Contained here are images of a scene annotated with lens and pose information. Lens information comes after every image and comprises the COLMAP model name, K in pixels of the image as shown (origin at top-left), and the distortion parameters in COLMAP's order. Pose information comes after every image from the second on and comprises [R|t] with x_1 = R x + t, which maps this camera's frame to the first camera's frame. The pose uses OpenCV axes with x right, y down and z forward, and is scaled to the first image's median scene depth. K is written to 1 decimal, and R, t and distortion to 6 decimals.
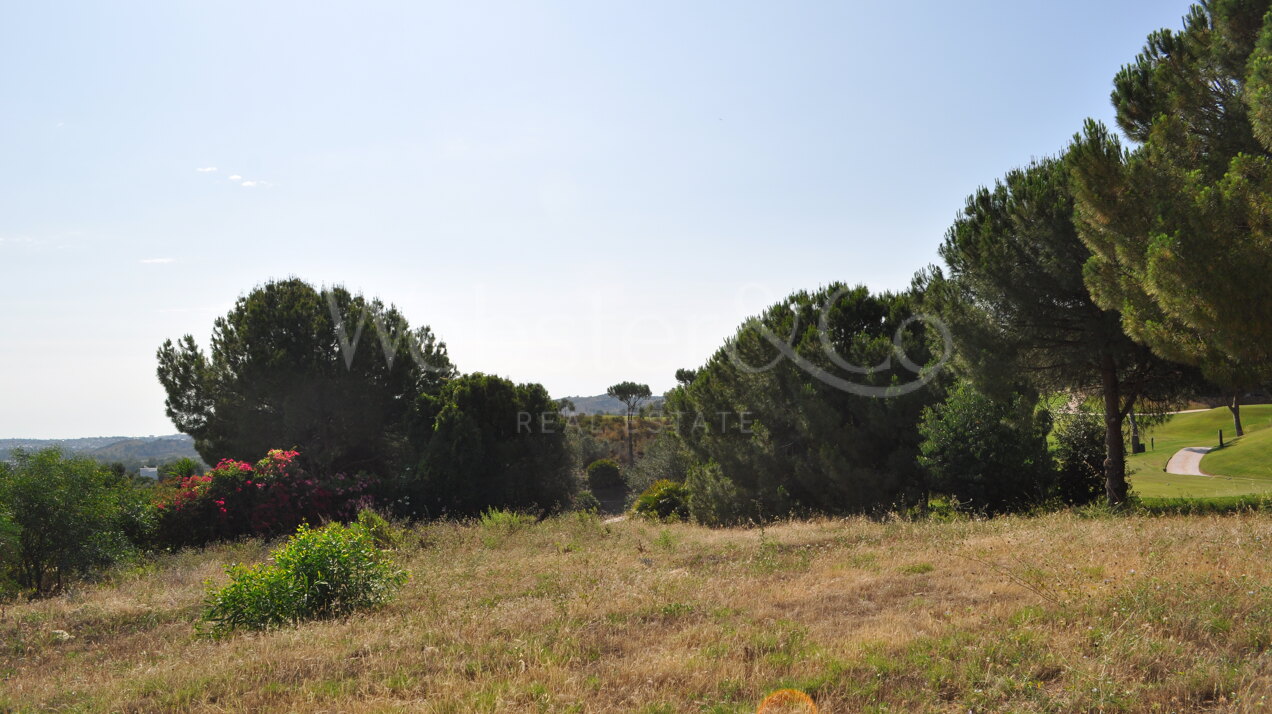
lens RADIAL K [[1008.1, 0, 636.0], [0, 1008.1, 357.0], [0, 0, 1]] dist [-0.065889, 0.000597]
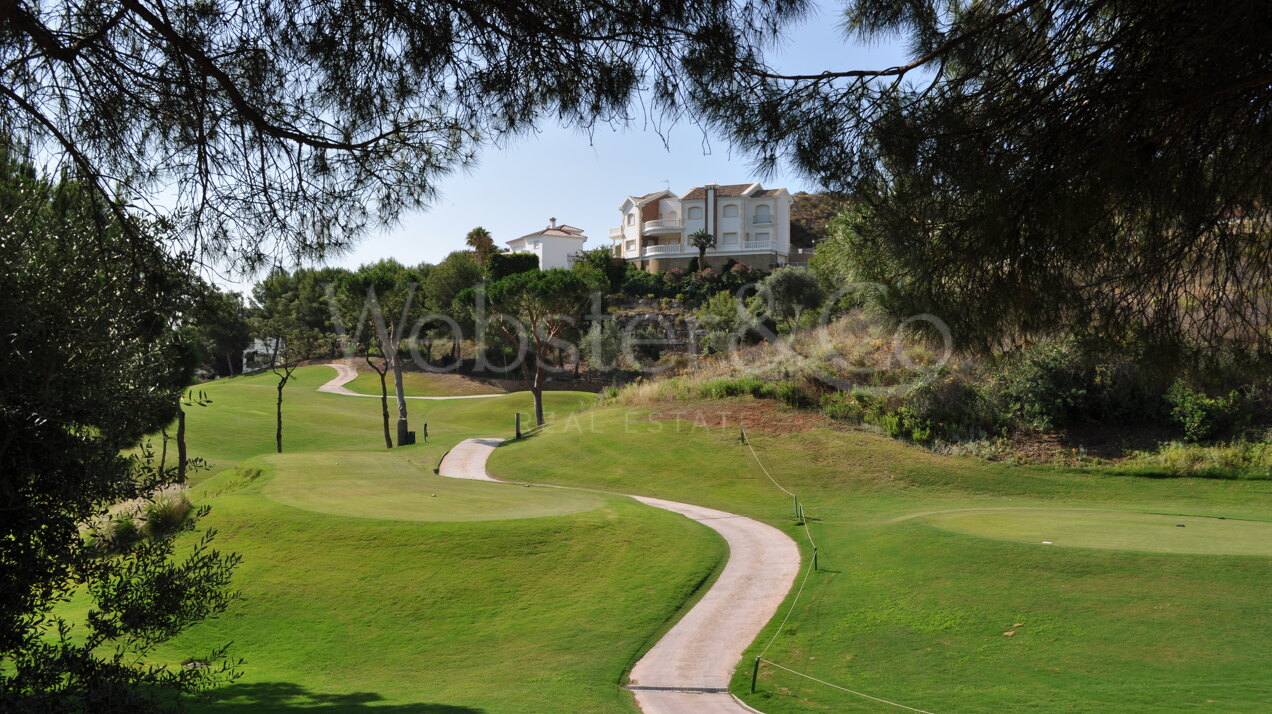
lens RADIAL K [[1236.9, 0, 636.0], [0, 1236.9, 357.0], [0, 0, 1]] dist [0.000187, 0.000104]
pose [[0.805566, 0.058665, 0.589595, 0.238805], [-0.072370, 0.997378, -0.000361, 0.046753], [-0.588070, -0.042378, 0.807699, 0.411942]]
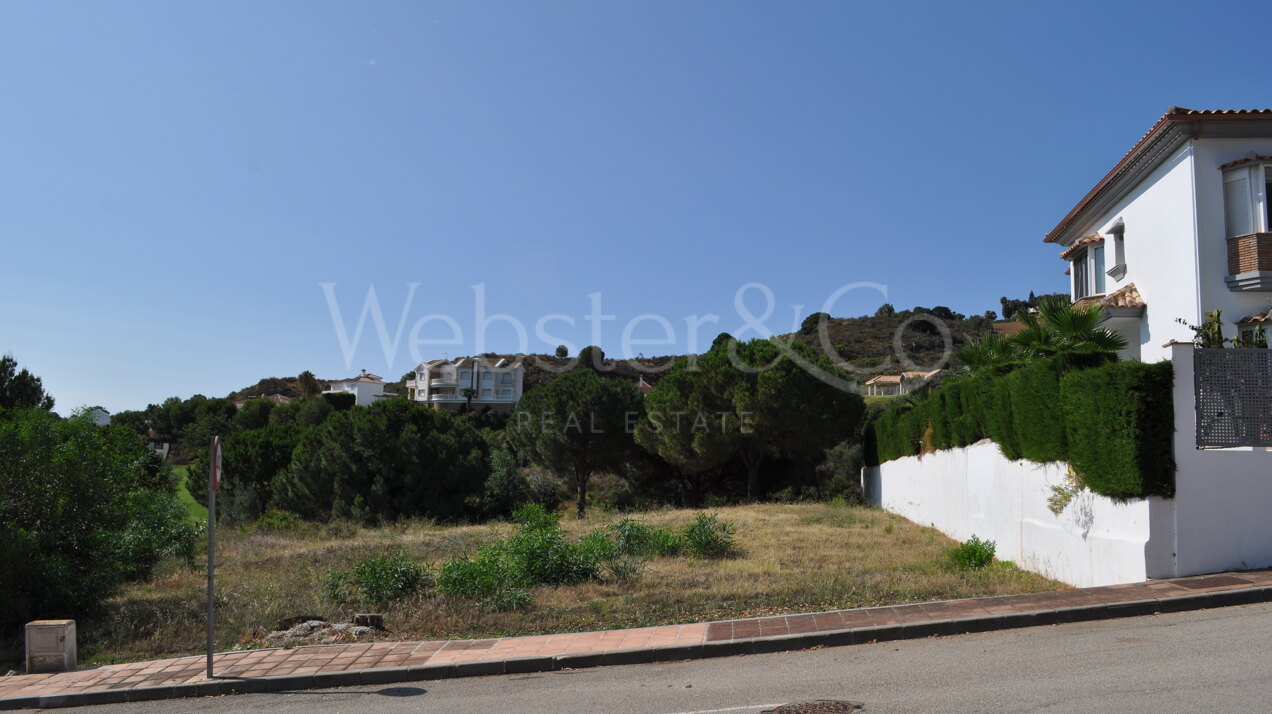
lens RADIAL K [[1008.1, 0, 636.0], [0, 1008.1, 357.0], [0, 0, 1]] dist [-0.065889, 0.000597]
pose [[0.610791, 0.150313, 0.777394, -0.690816], [-0.091947, 0.988638, -0.118916, 0.019183], [-0.786435, 0.001154, 0.617672, -0.296184]]
